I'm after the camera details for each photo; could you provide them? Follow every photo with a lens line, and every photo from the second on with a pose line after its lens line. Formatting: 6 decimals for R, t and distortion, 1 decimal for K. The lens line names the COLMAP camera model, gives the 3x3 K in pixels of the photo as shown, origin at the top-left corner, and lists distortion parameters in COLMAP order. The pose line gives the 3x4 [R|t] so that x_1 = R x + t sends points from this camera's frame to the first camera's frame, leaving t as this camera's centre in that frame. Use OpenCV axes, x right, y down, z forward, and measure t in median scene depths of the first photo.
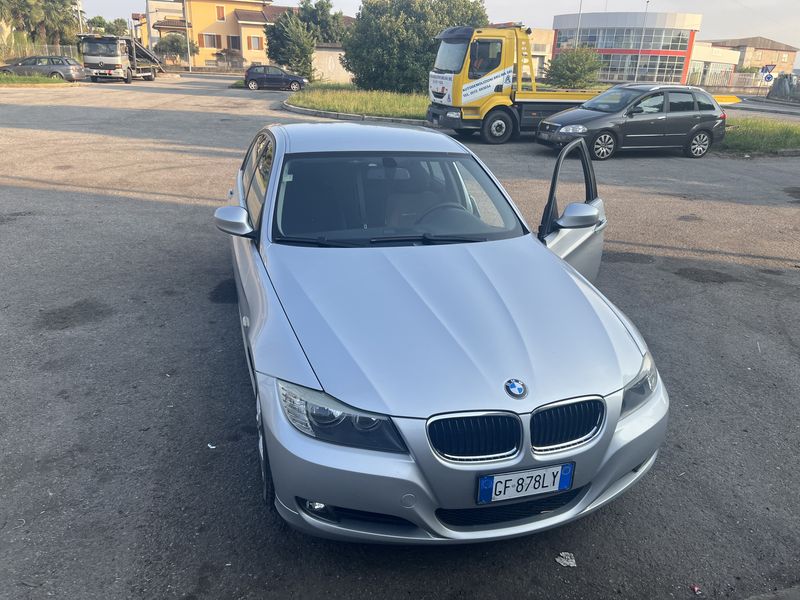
lens RADIAL K [[606.7, 0, 401.5], [0, 606.7, 282.8], [0, 0, 1]] dist [0.041238, -0.040058]
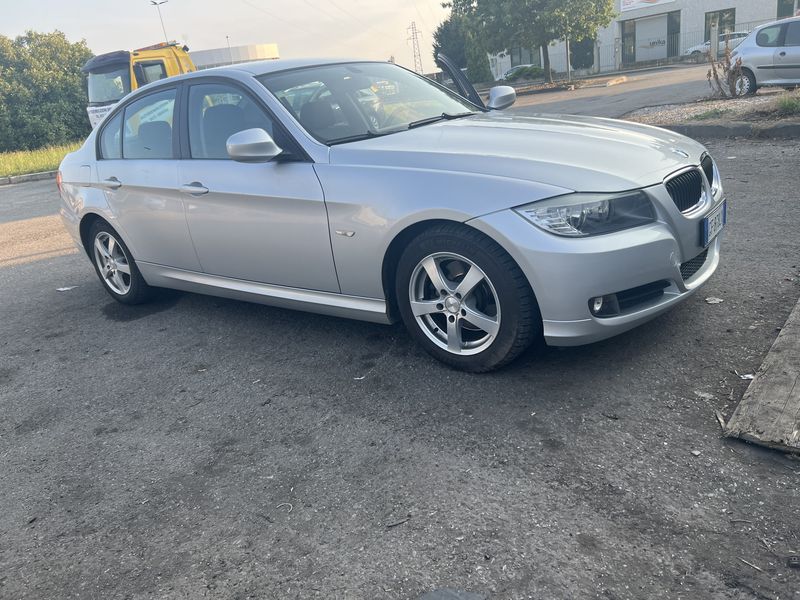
lens RADIAL K [[606.7, 0, 401.5], [0, 606.7, 282.8], [0, 0, 1]] dist [0.041238, -0.040058]
pose [[0.802826, -0.318585, 0.503958, -0.572528], [0.348770, 0.936500, 0.036417, 0.113113], [-0.483559, 0.146529, 0.862960, 0.177513]]
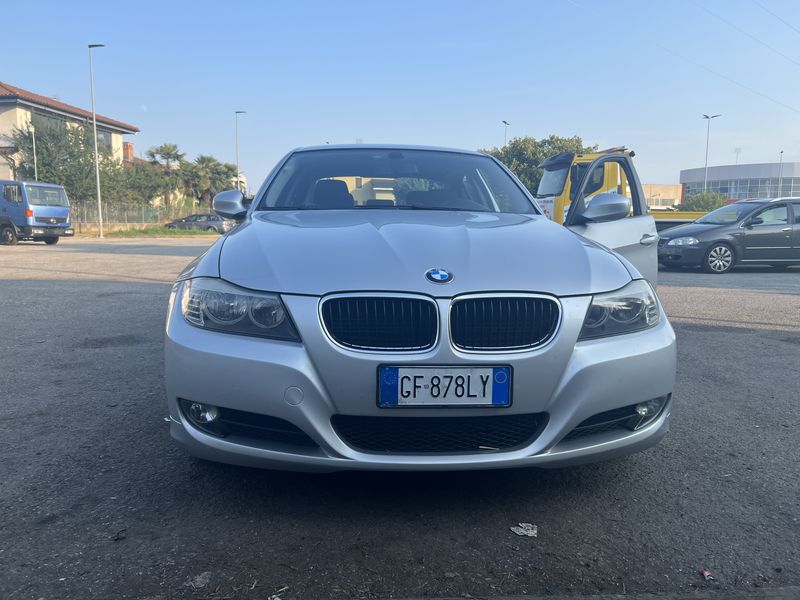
lens RADIAL K [[603.9, 0, 404.0], [0, 603.9, 298.1], [0, 0, 1]] dist [0.043037, -0.038045]
pose [[0.979440, -0.004433, -0.201688, 0.192179], [-0.041351, 0.974120, -0.222218, 0.243086], [0.197453, 0.225989, 0.953908, 0.138879]]
